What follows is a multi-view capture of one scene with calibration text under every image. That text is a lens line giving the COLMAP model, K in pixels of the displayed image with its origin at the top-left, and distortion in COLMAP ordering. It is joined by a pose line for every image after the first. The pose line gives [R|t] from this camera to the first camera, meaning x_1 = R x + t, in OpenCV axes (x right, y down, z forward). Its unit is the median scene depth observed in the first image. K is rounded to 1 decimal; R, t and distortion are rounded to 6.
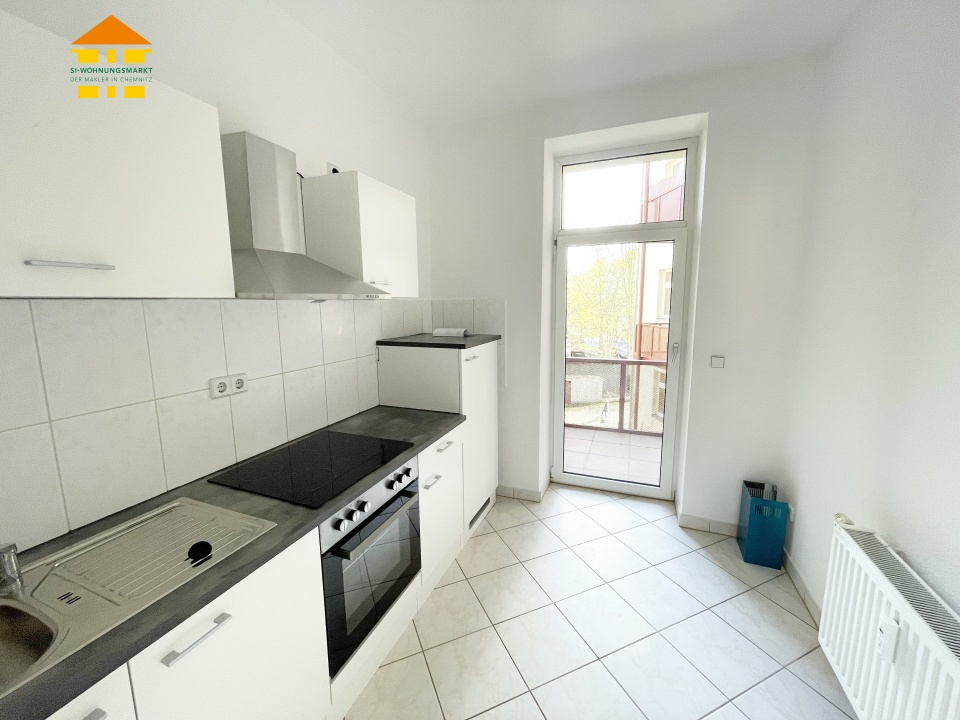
lens RADIAL K [[387.3, 0, 479.5], [0, 387.3, 359.0], [0, 0, 1]] dist [-0.003813, -0.000258]
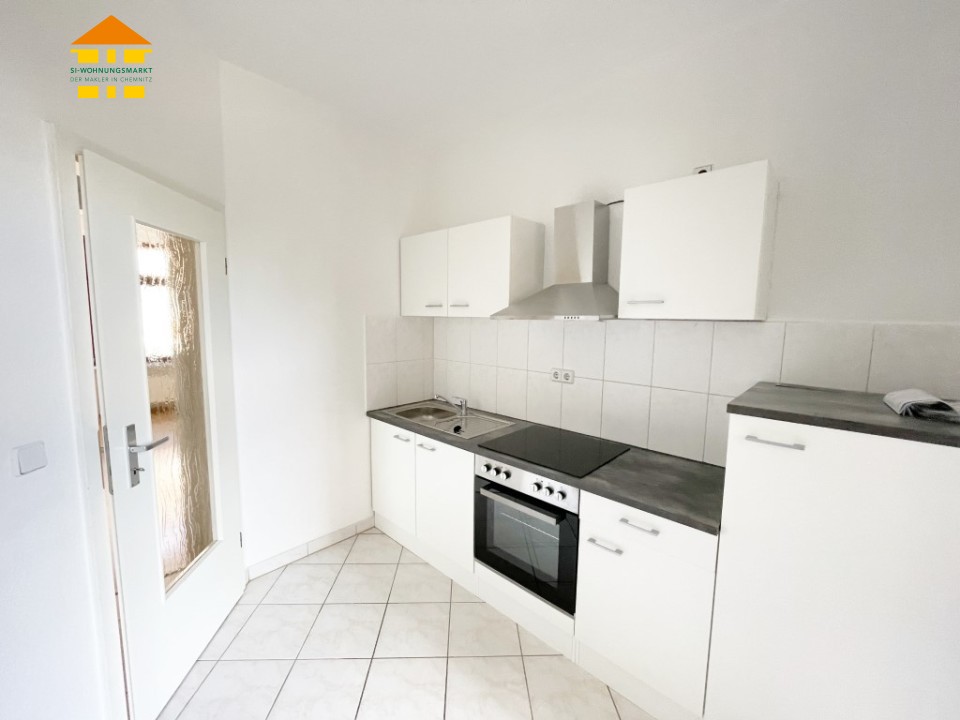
lens RADIAL K [[387.3, 0, 476.9], [0, 387.3, 358.5], [0, 0, 1]] dist [-0.003813, -0.000258]
pose [[-0.368040, 0.104538, -0.923914, 0.812192], [-0.146394, 0.974752, 0.168606, -0.191516], [0.918213, 0.197310, -0.343444, 1.138250]]
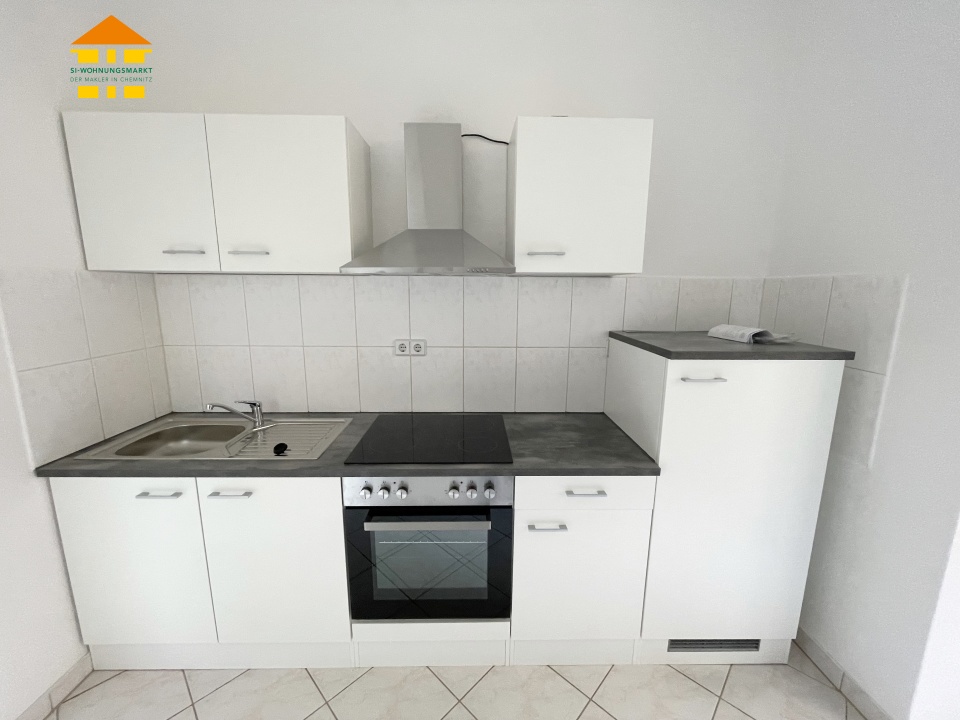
lens RADIAL K [[387.3, 0, 479.1], [0, 387.3, 359.5], [0, 0, 1]] dist [-0.003813, -0.000258]
pose [[0.385353, 0.174666, -0.906088, 0.513870], [-0.145871, 0.981106, 0.127090, -0.076974], [0.911167, 0.083197, 0.403551, 0.673711]]
